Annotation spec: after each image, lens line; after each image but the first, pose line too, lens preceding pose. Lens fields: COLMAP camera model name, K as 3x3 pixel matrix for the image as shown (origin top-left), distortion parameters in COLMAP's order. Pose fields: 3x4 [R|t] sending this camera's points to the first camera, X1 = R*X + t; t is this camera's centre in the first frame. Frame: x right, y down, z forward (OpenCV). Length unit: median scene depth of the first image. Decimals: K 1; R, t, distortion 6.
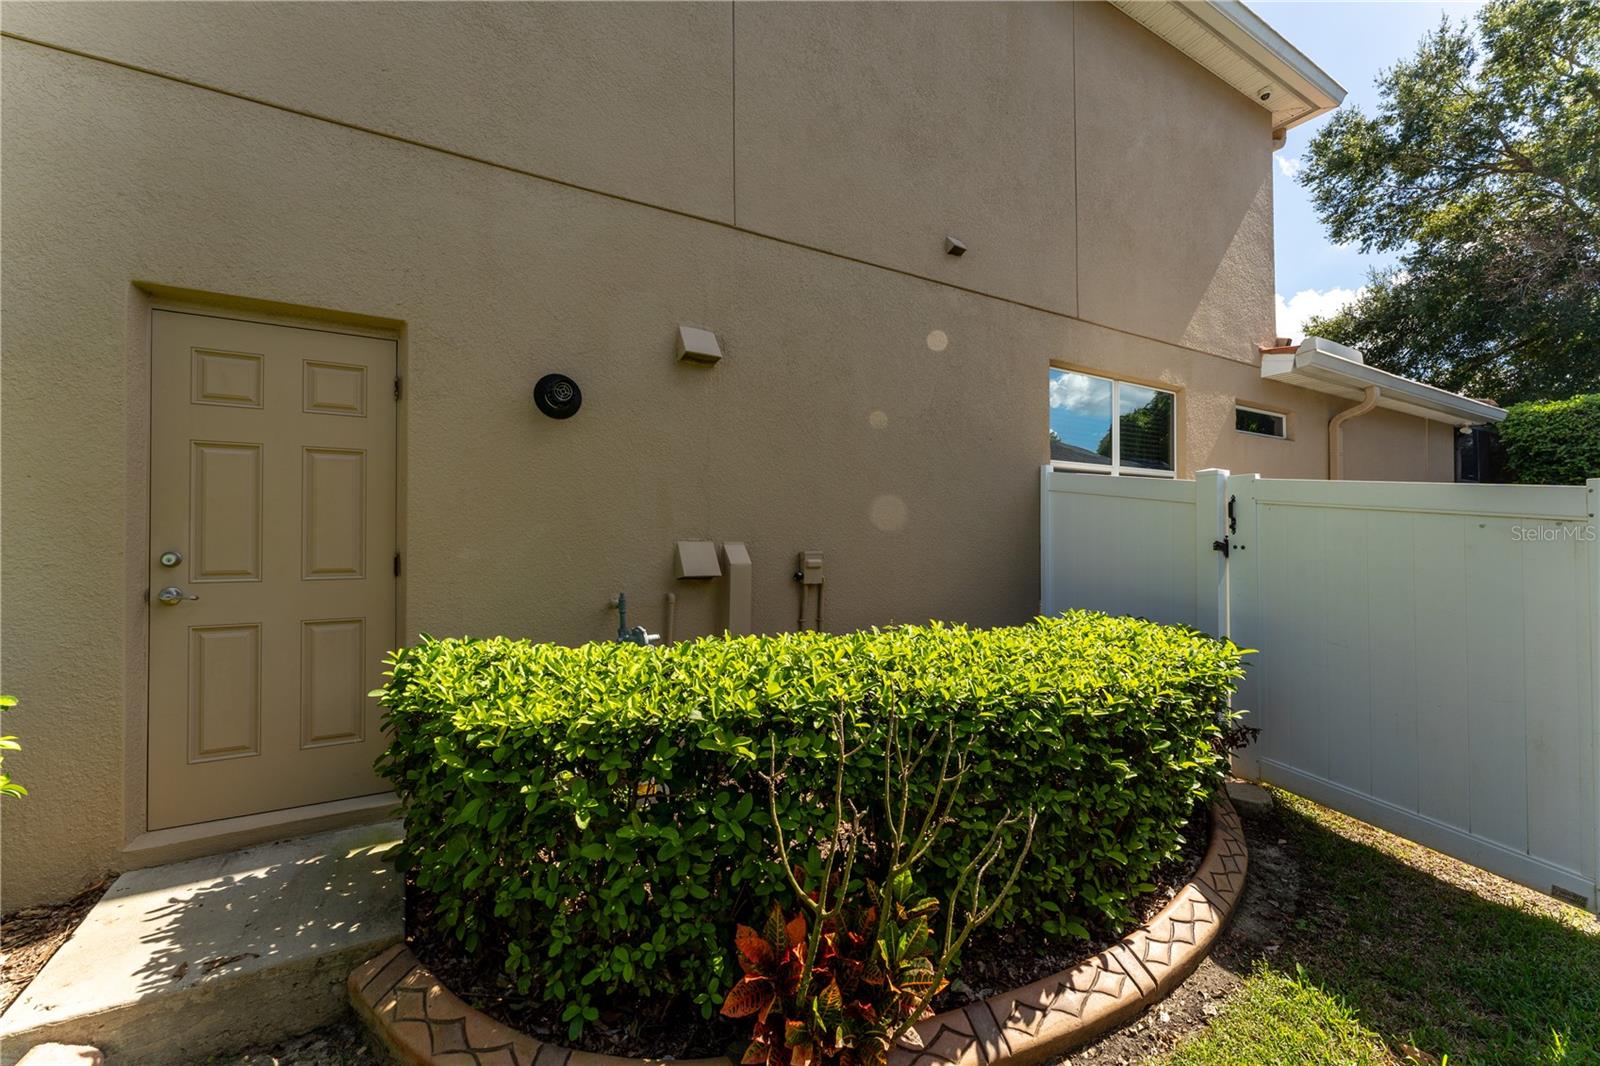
lens RADIAL K [[654.5, 0, 800.2], [0, 654.5, 532.2], [0, 0, 1]] dist [-0.002724, -0.000432]
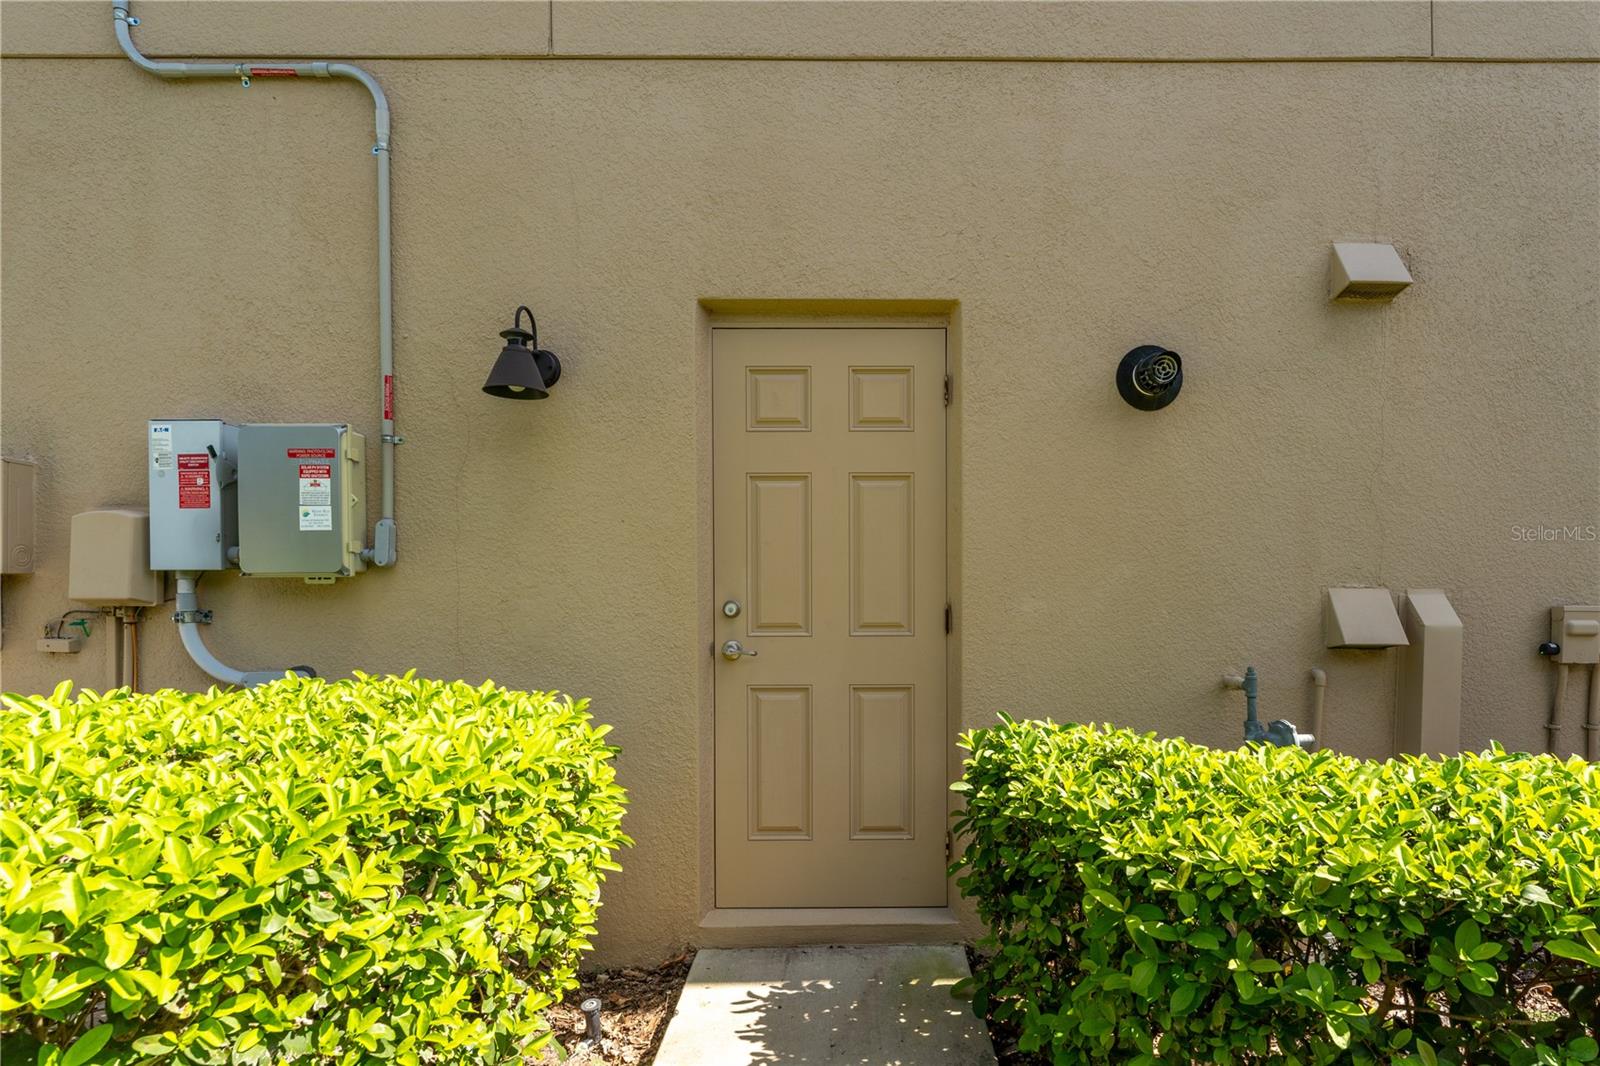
lens RADIAL K [[876.2, 0, 798.7], [0, 876.2, 597.6], [0, 0, 1]] dist [-0.000250, -0.000824]
pose [[0.861766, 0.005401, -0.507277, -0.275521], [0.008315, 0.999659, 0.024769, -0.002880], [0.507237, -0.025563, 0.861427, 0.017784]]
